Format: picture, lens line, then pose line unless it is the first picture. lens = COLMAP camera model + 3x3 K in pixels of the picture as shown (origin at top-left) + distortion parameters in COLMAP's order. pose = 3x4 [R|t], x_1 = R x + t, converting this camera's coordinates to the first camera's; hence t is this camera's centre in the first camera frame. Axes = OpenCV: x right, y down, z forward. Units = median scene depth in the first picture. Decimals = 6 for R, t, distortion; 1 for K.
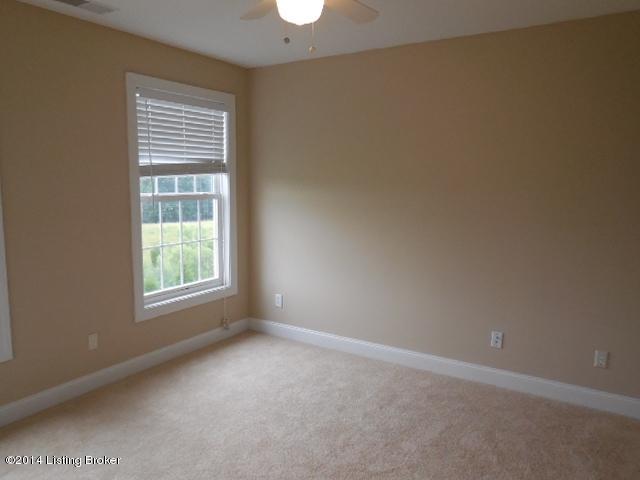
lens RADIAL K [[481.0, 0, 319.8], [0, 481.0, 237.8], [0, 0, 1]] dist [0.008819, -0.000459]
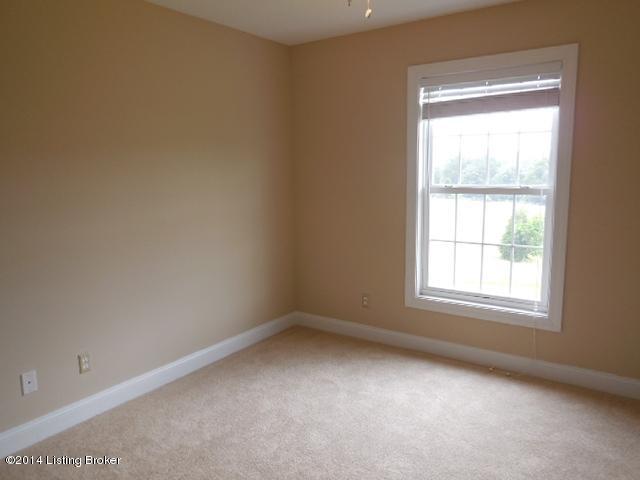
lens RADIAL K [[481.0, 0, 319.5], [0, 481.0, 243.2], [0, 0, 1]] dist [0.008819, -0.000459]
pose [[-0.037237, 0.152158, -0.987654, 0.611578], [-0.108890, 0.981837, 0.155368, -0.098249], [0.993356, 0.113331, -0.019993, 0.765789]]
